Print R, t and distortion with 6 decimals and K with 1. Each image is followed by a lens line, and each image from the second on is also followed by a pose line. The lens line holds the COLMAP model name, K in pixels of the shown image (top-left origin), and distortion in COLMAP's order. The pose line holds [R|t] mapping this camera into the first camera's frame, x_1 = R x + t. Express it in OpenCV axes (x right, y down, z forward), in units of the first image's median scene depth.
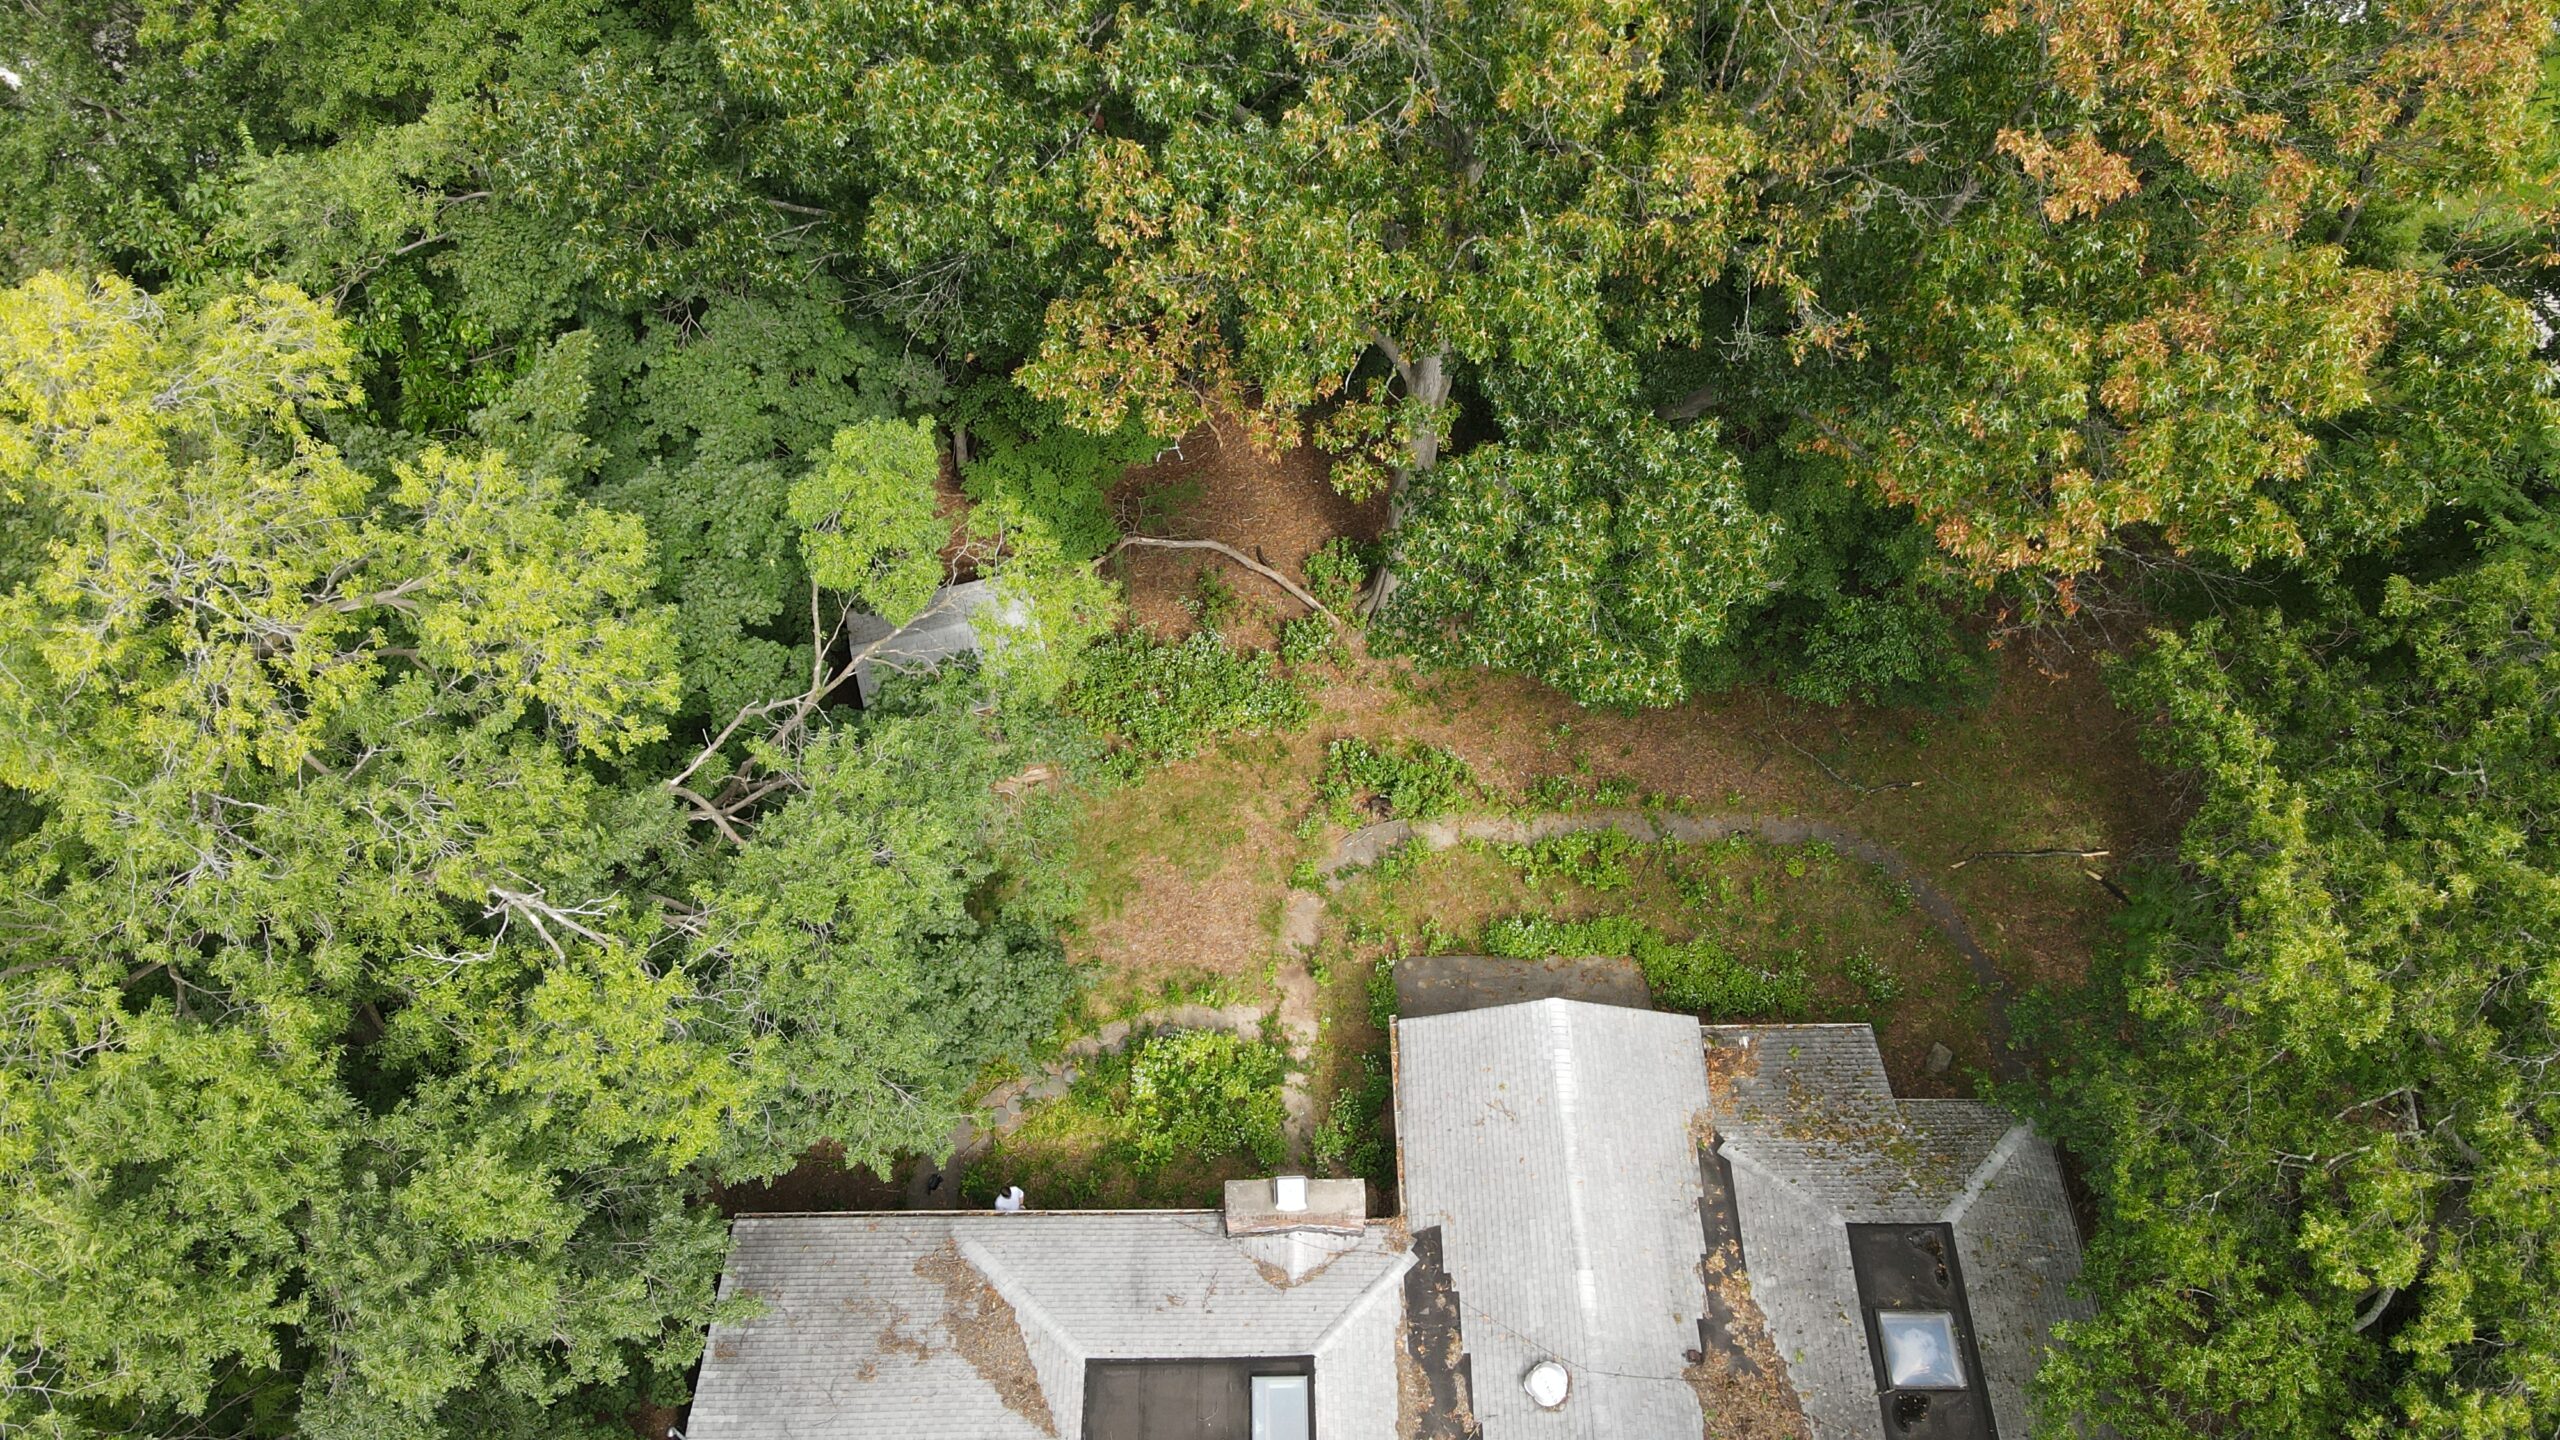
lens RADIAL K [[1836.9, 0, 1275.3], [0, 1836.9, 752.4], [0, 0, 1]] dist [-0.001409, 0.020907]
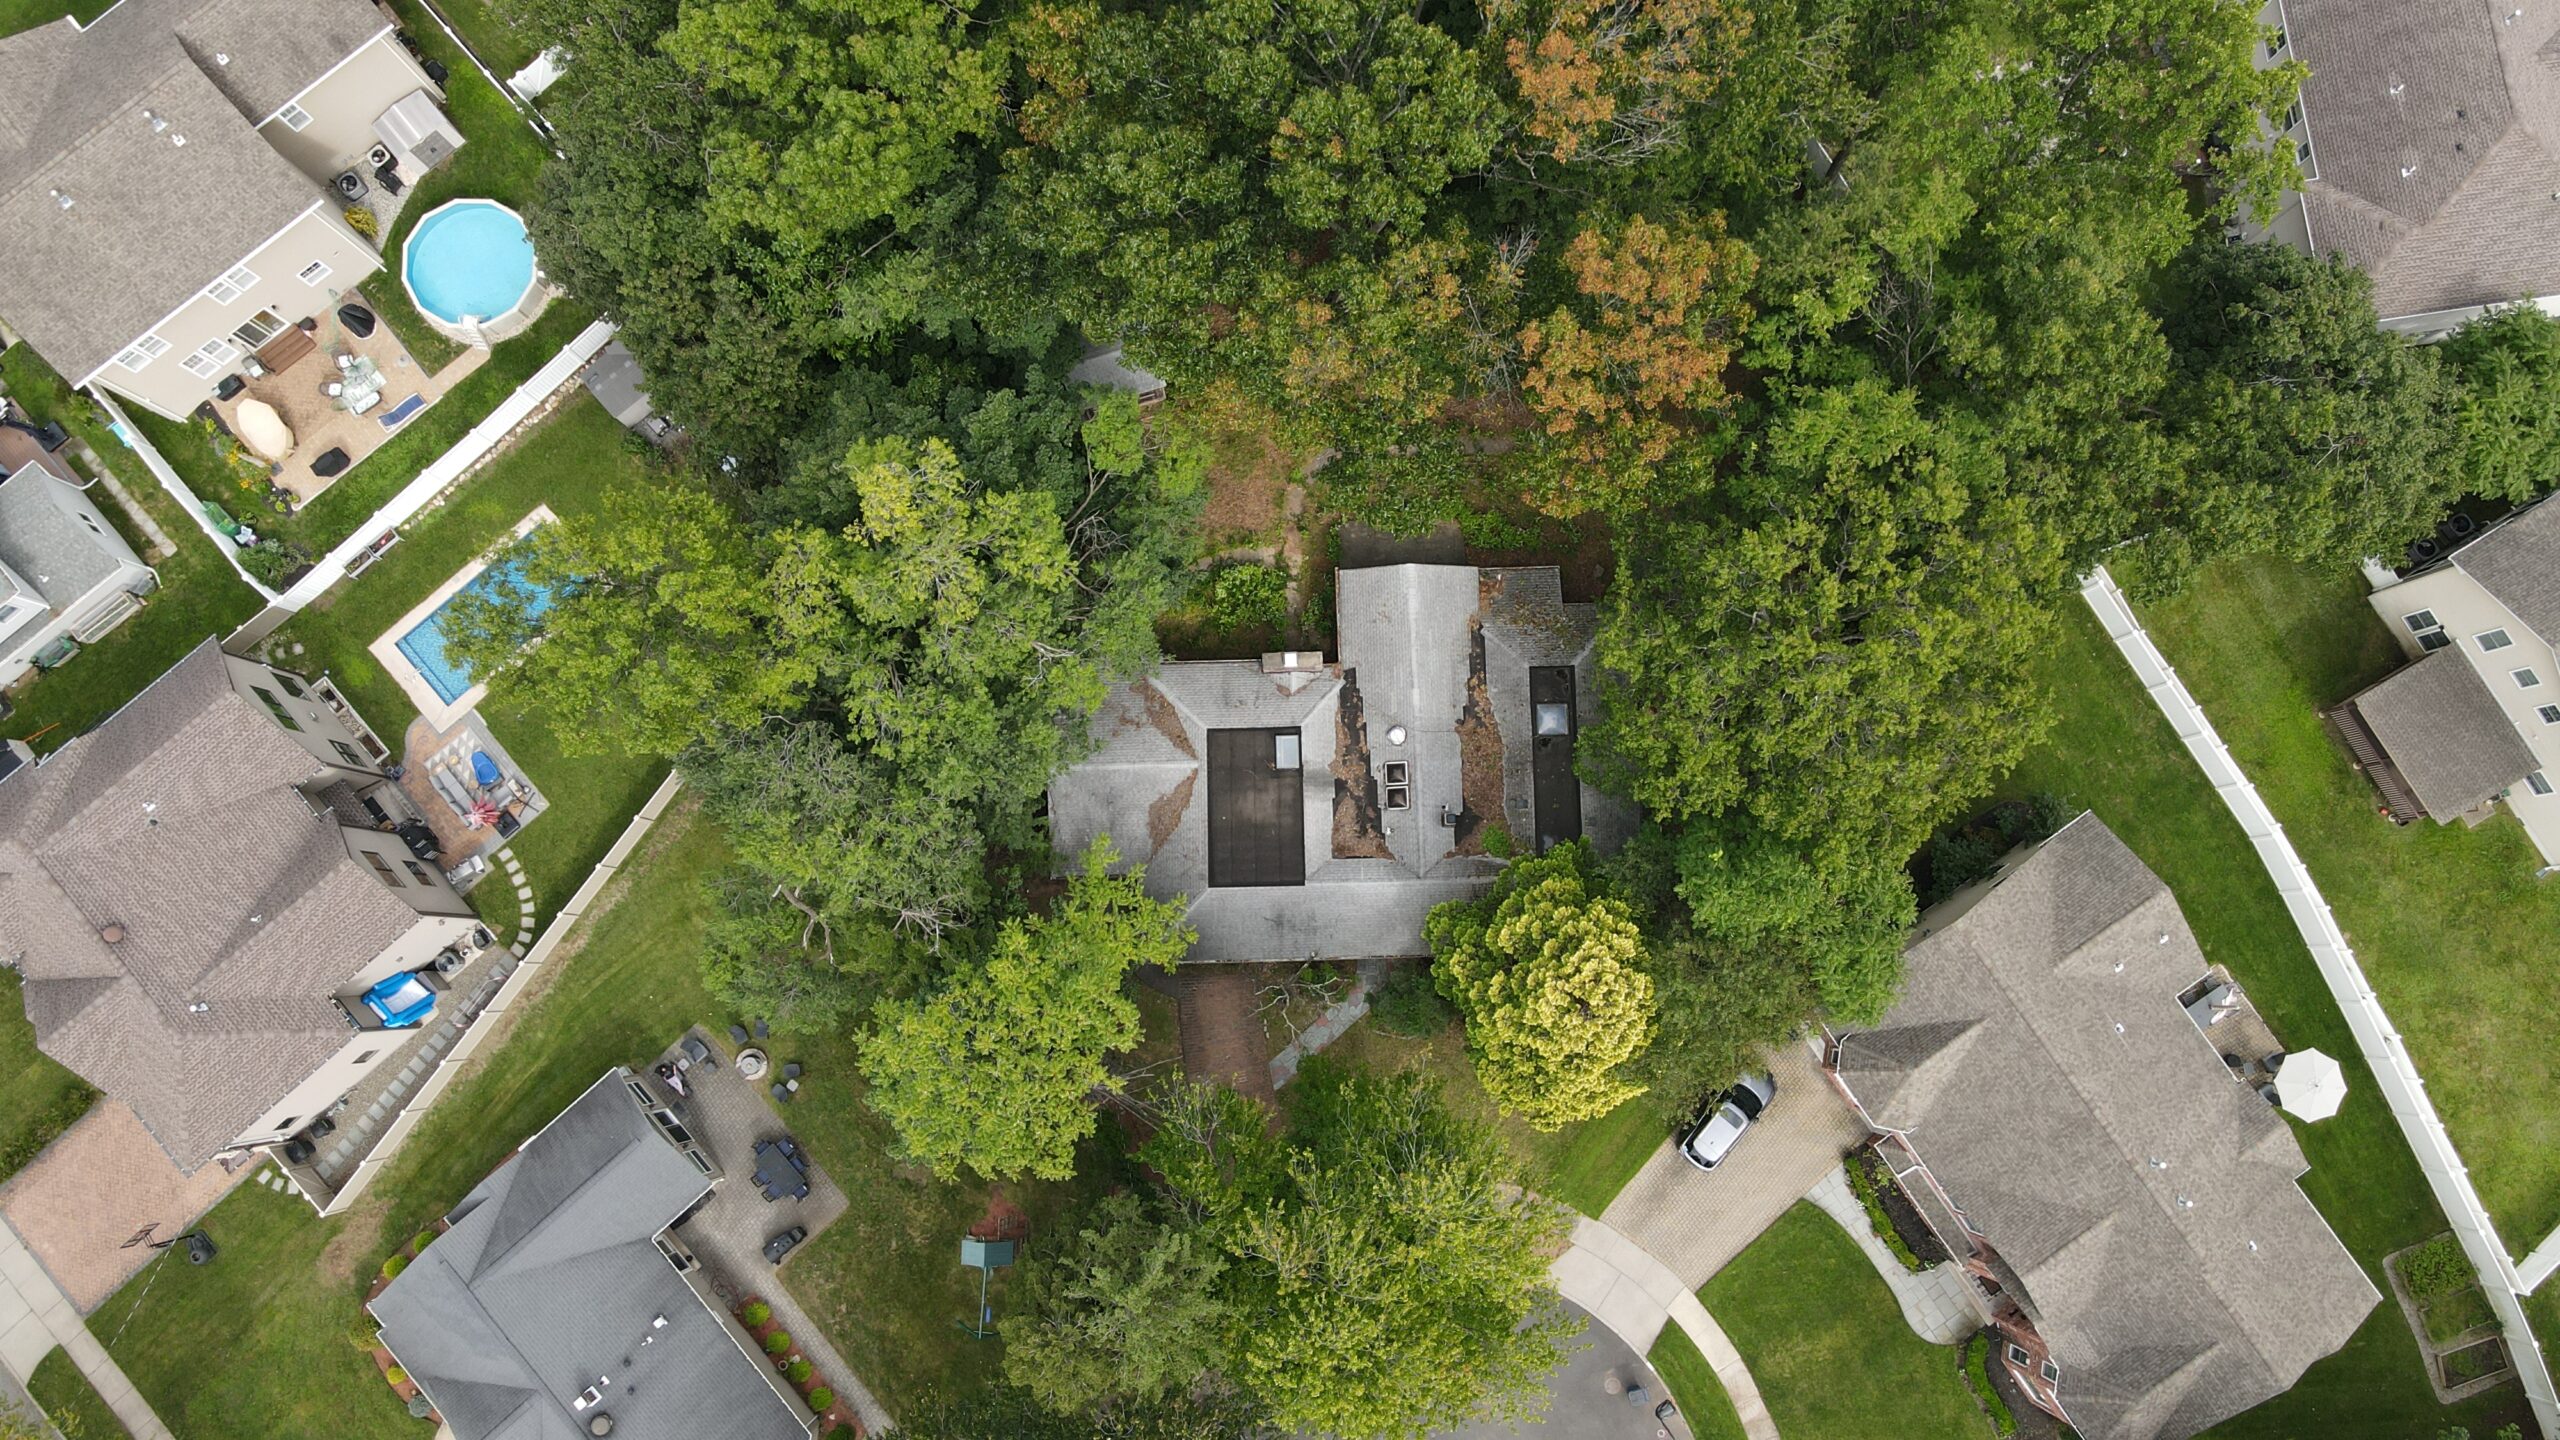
lens RADIAL K [[1836.9, 0, 1300.8], [0, 1836.9, 710.4], [0, 0, 1]] dist [-0.001409, 0.020907]
pose [[0.999795, -0.014853, 0.013735, -0.015498], [0.007378, 0.899867, 0.436102, -0.934620], [-0.018837, -0.435912, 0.899792, -1.464296]]
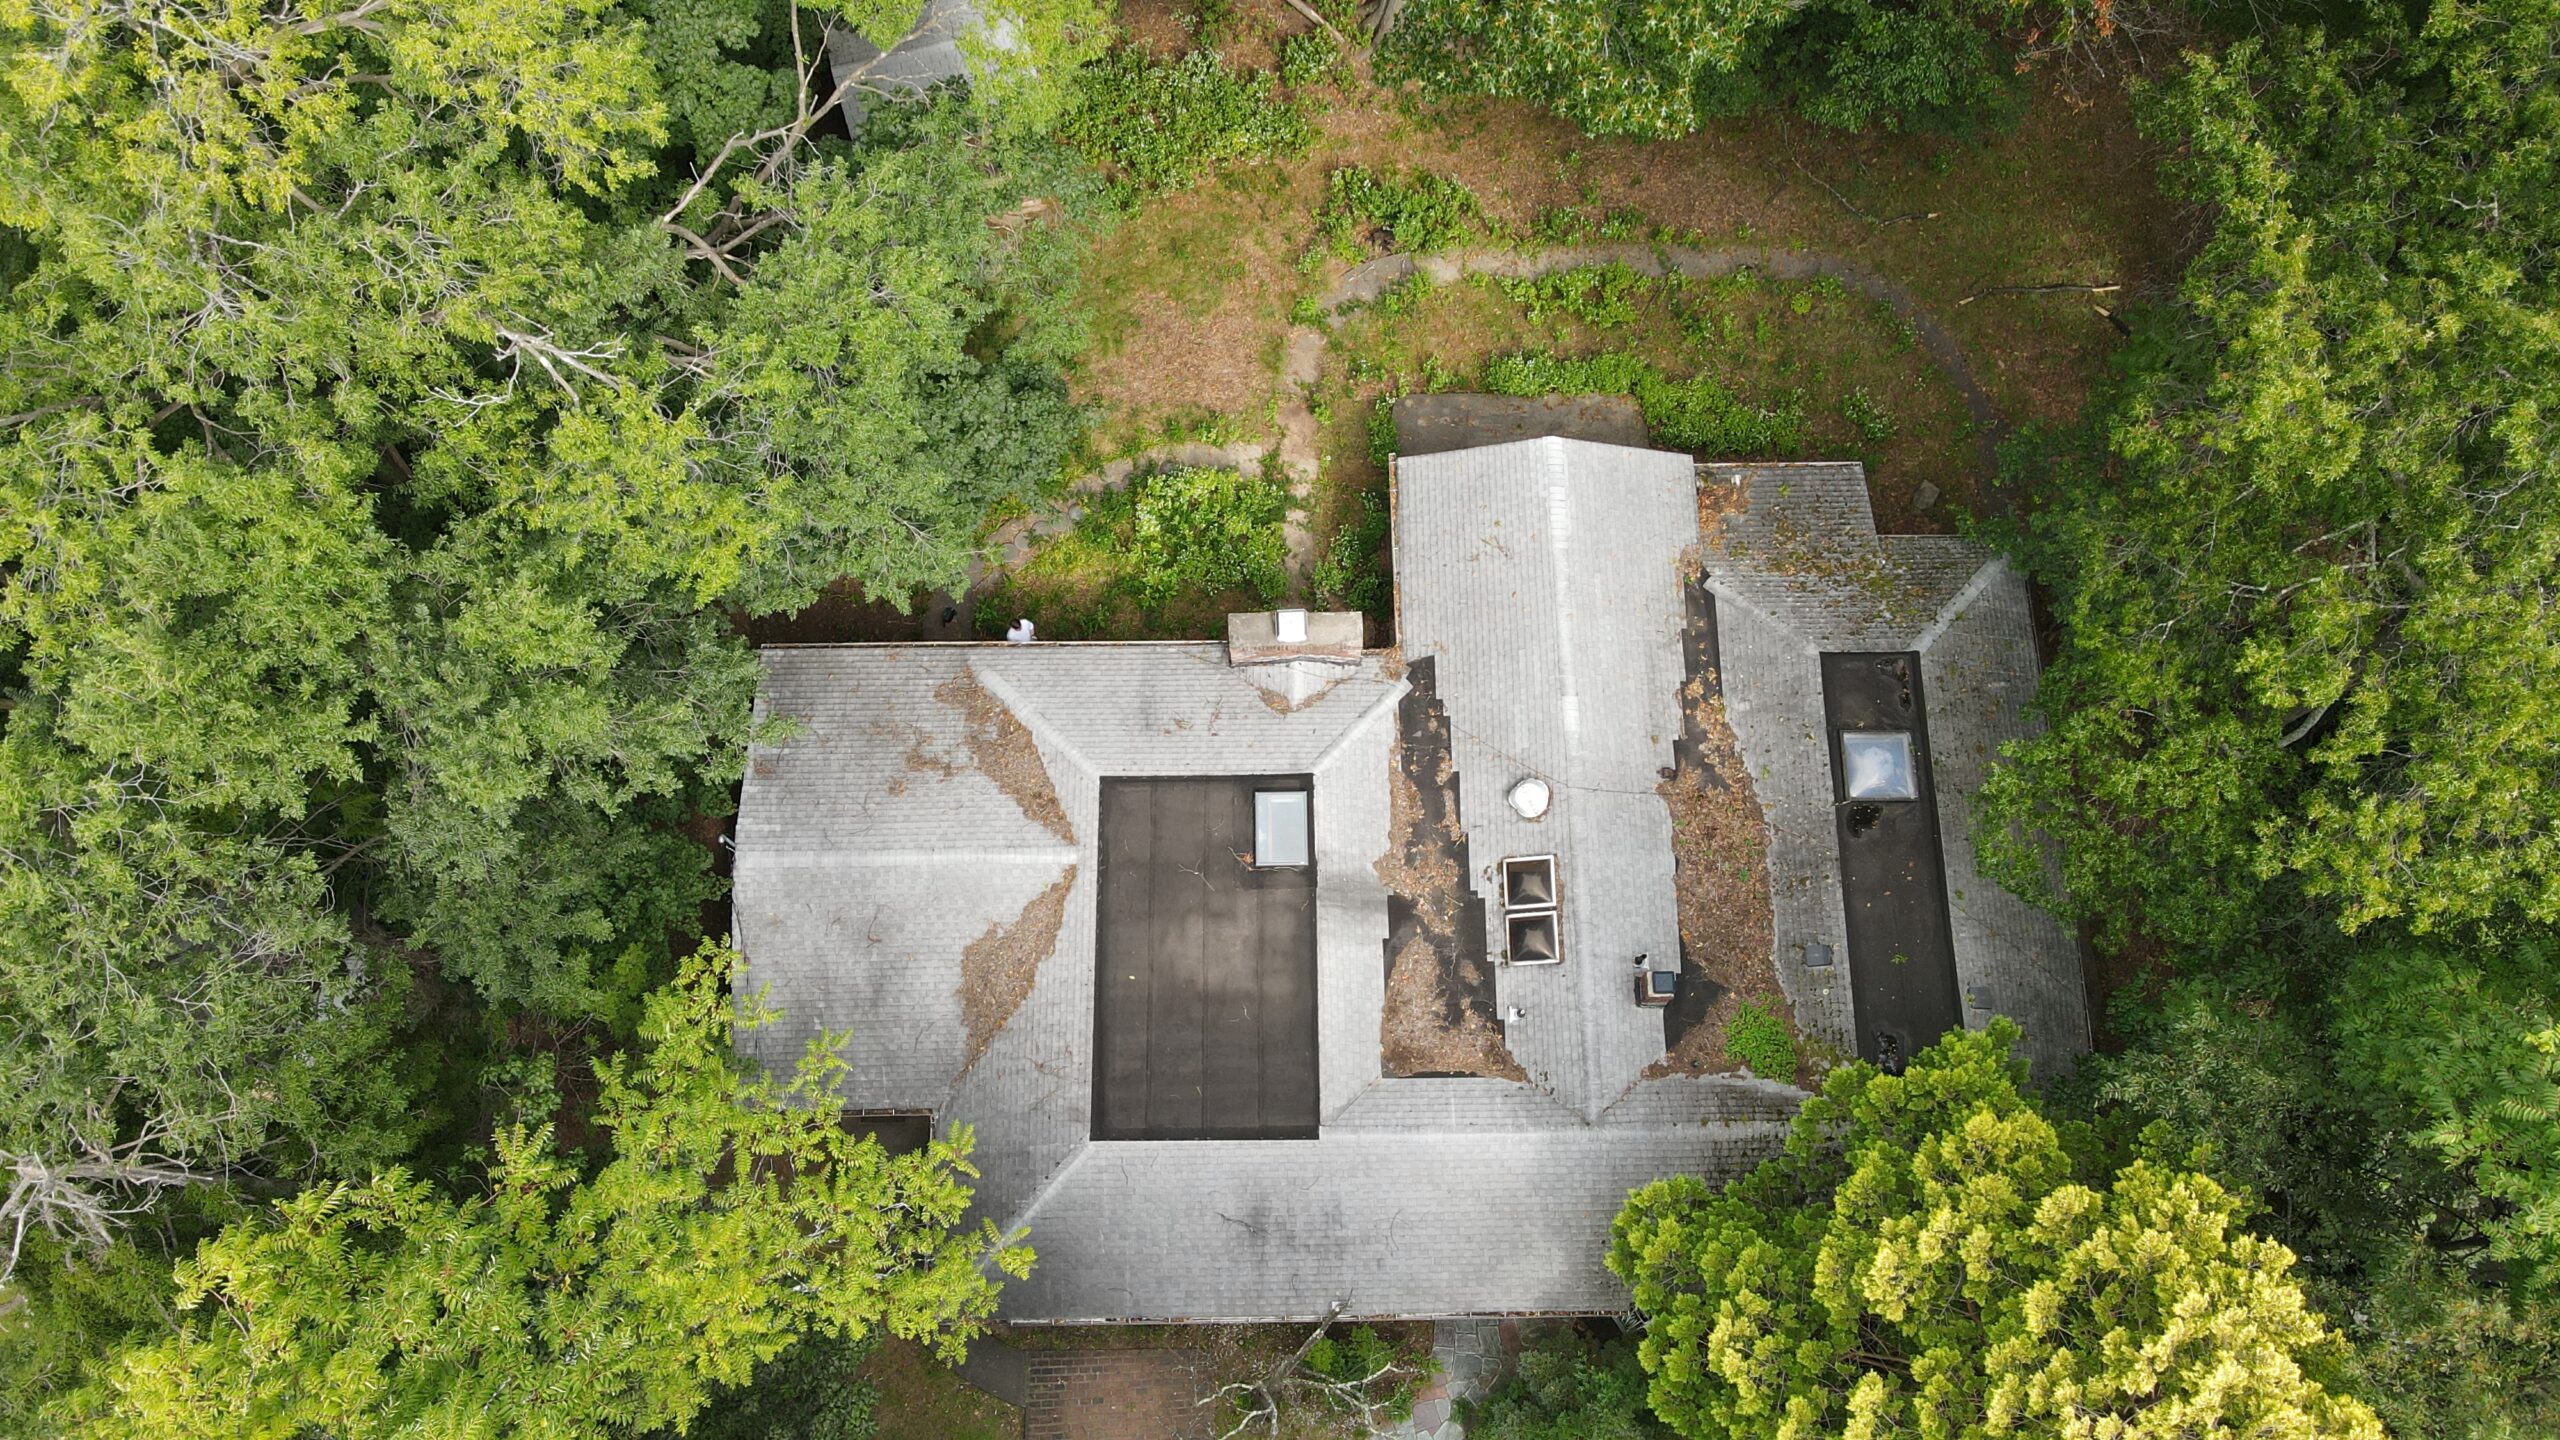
lens RADIAL K [[1836.9, 0, 1288.5], [0, 1836.9, 747.1], [0, 0, 1]] dist [-0.001409, 0.020907]
pose [[0.999977, -0.001895, 0.006487, -0.000286], [-0.000115, 0.954956, 0.296746, -0.004401], [-0.006757, -0.296740, 0.954934, -0.021832]]
